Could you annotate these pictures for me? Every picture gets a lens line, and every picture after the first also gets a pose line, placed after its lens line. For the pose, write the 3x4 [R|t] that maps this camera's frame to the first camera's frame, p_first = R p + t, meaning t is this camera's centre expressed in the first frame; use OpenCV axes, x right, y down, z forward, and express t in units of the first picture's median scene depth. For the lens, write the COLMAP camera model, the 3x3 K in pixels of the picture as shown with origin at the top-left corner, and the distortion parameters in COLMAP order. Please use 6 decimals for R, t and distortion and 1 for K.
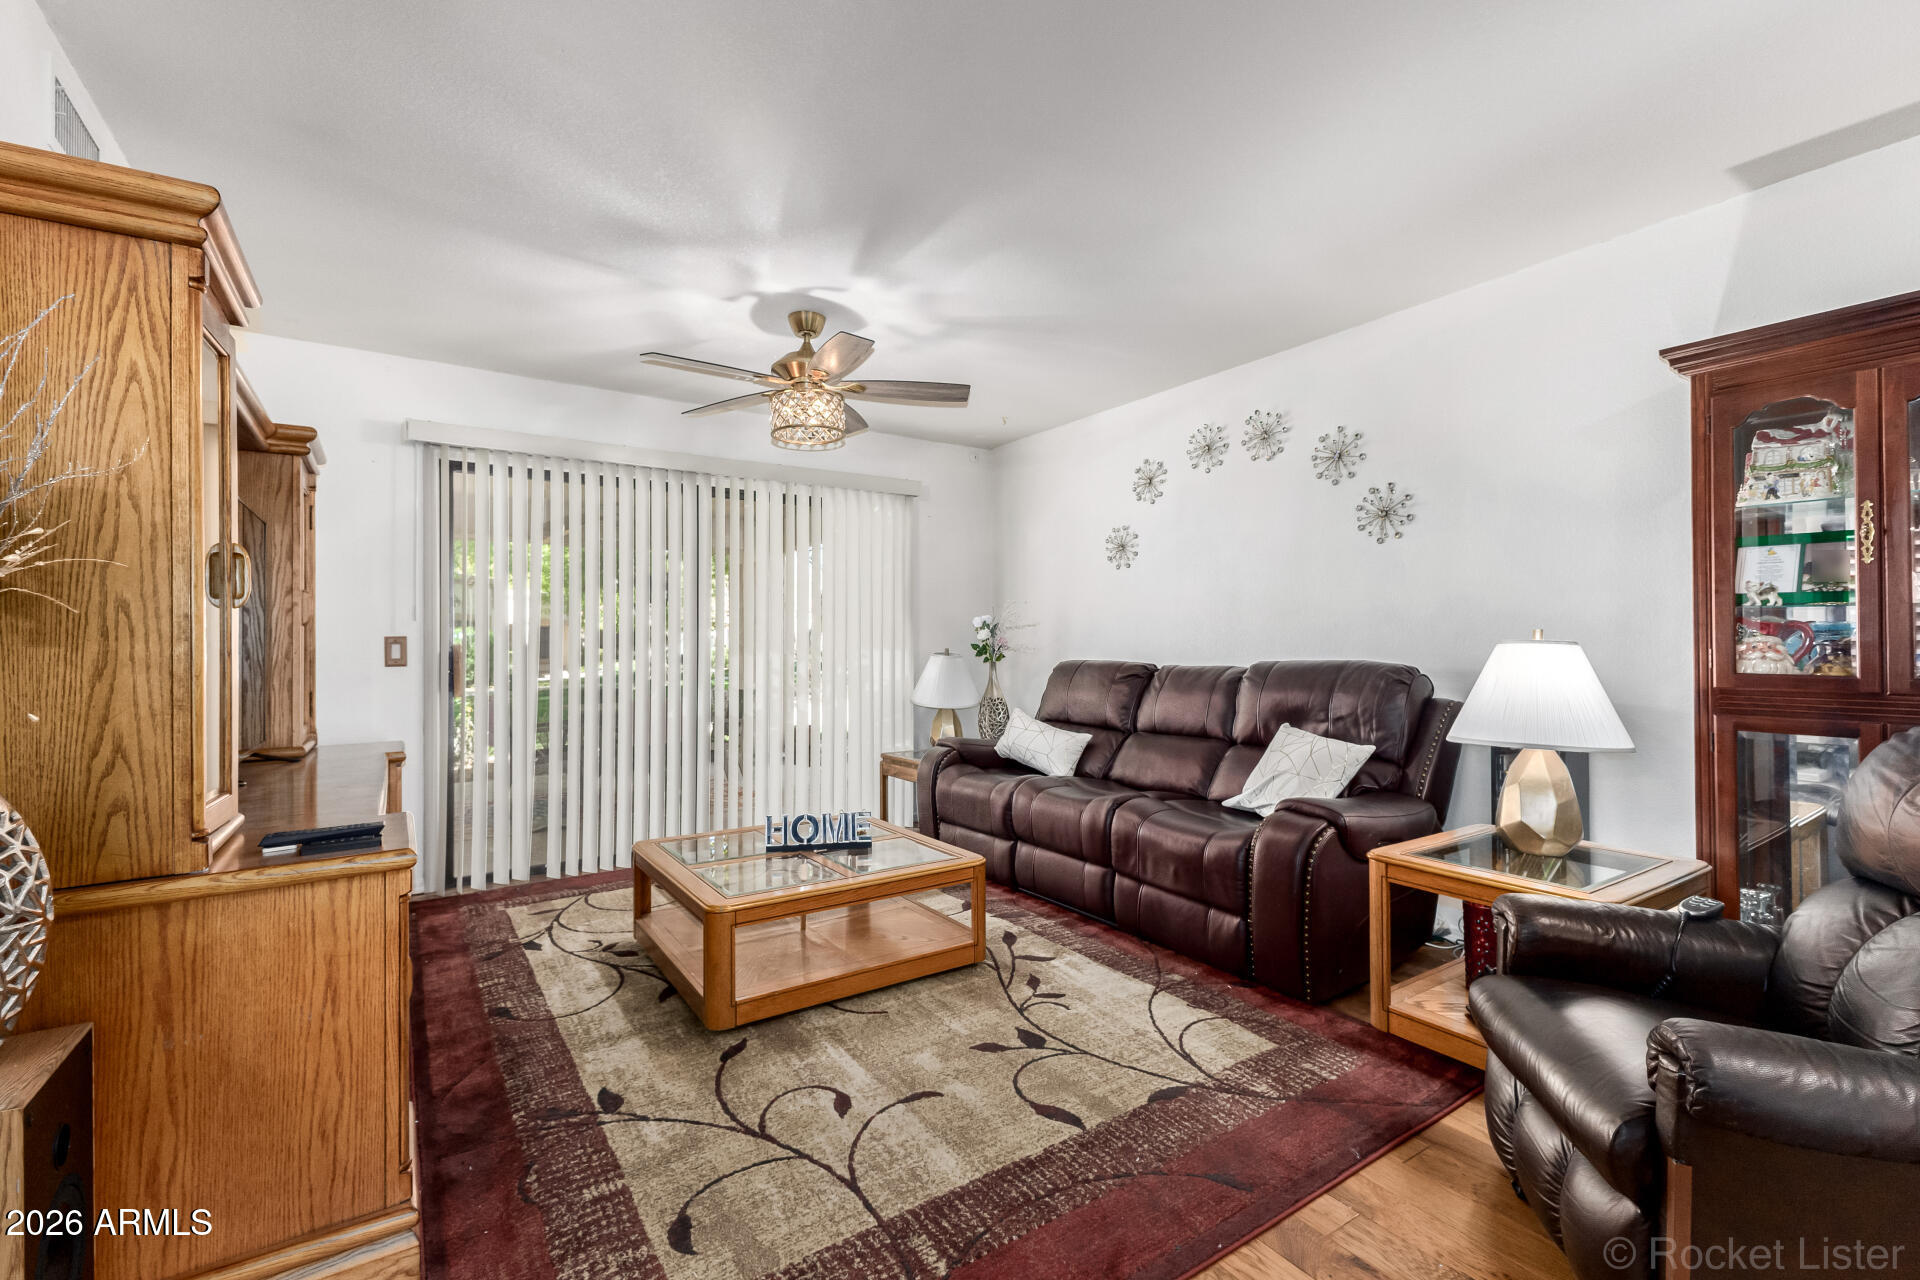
lens RADIAL K [[826.6, 0, 942.8], [0, 826.6, 638.9], [0, 0, 1]] dist [0.002367, -0.000733]
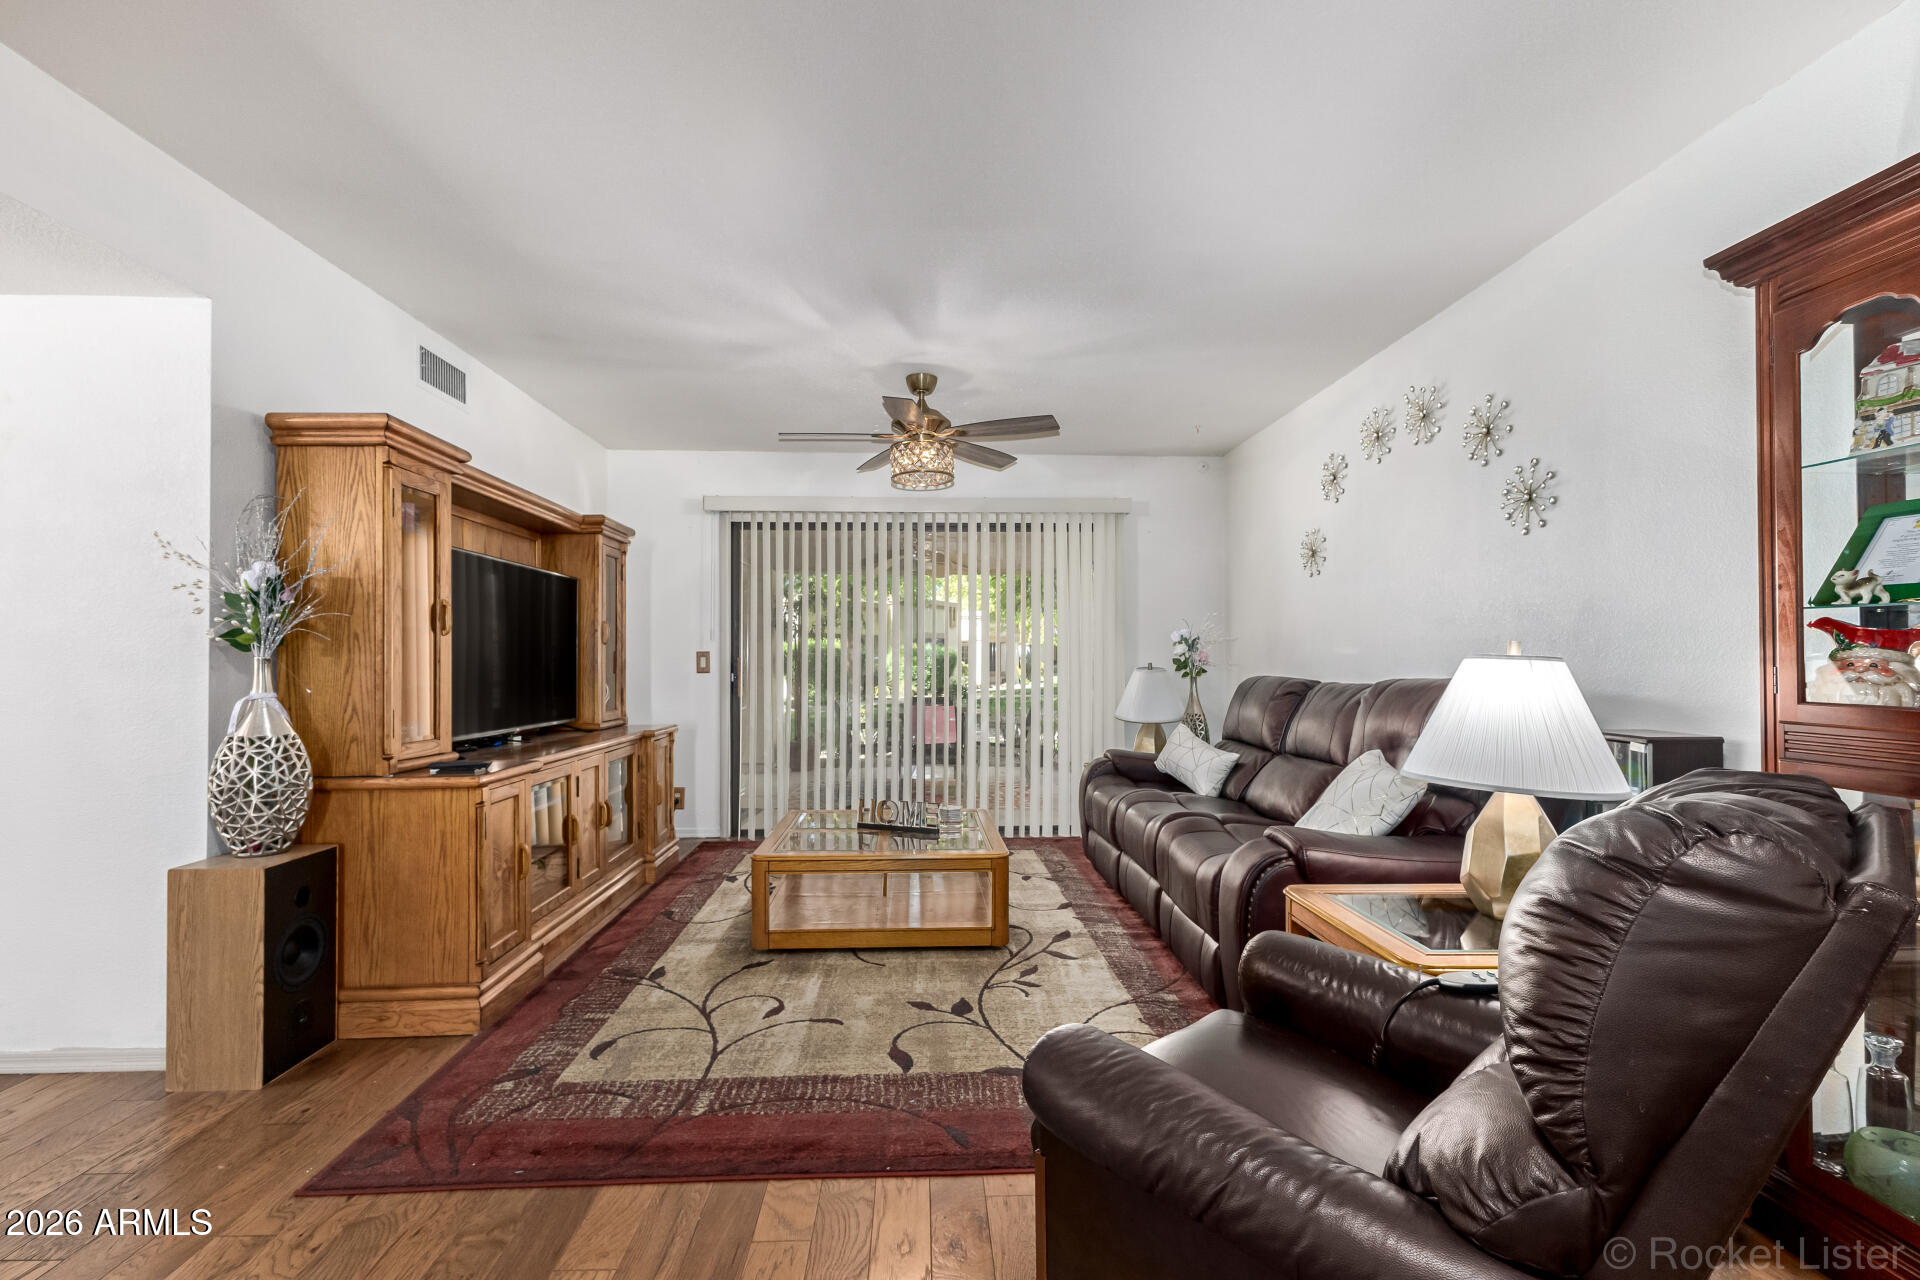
lens RADIAL K [[826.6, 0, 945.8], [0, 826.6, 656.9], [0, 0, 1]] dist [0.002367, -0.000733]
pose [[0.856355, 0.002535, -0.516382, 0.675720], [-0.000339, 0.999990, 0.004348, 0.000011], [0.516388, -0.003548, 0.856347, 0.024790]]
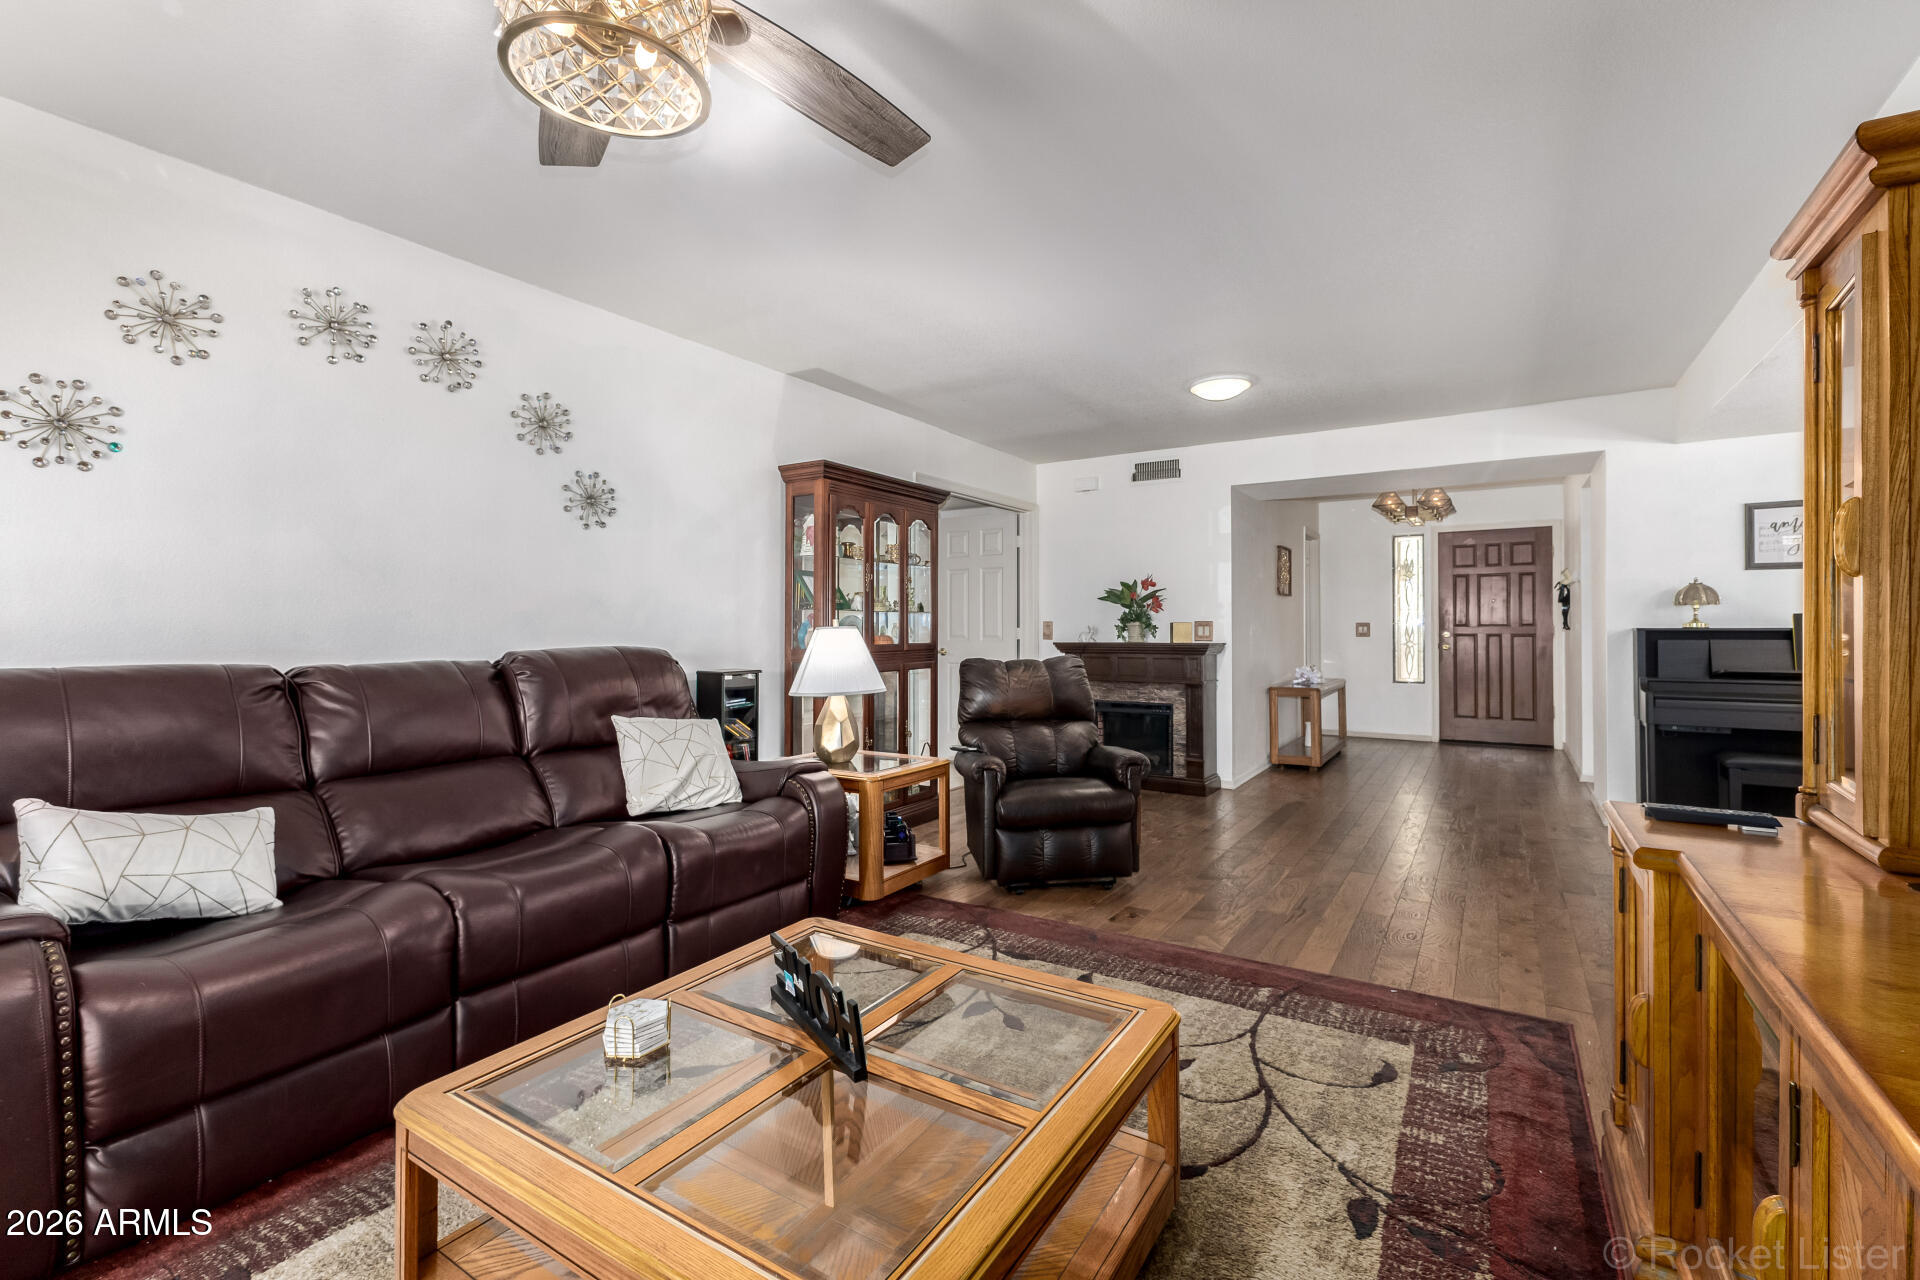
lens RADIAL K [[826.6, 0, 976.0], [0, 826.6, 624.3], [0, 0, 1]] dist [0.002367, -0.000733]
pose [[-0.422350, 0.009362, 0.906385, -0.838336], [-0.000516, 0.999944, -0.010568, 0.014380], [-0.906433, -0.004931, -0.422321, 1.454792]]
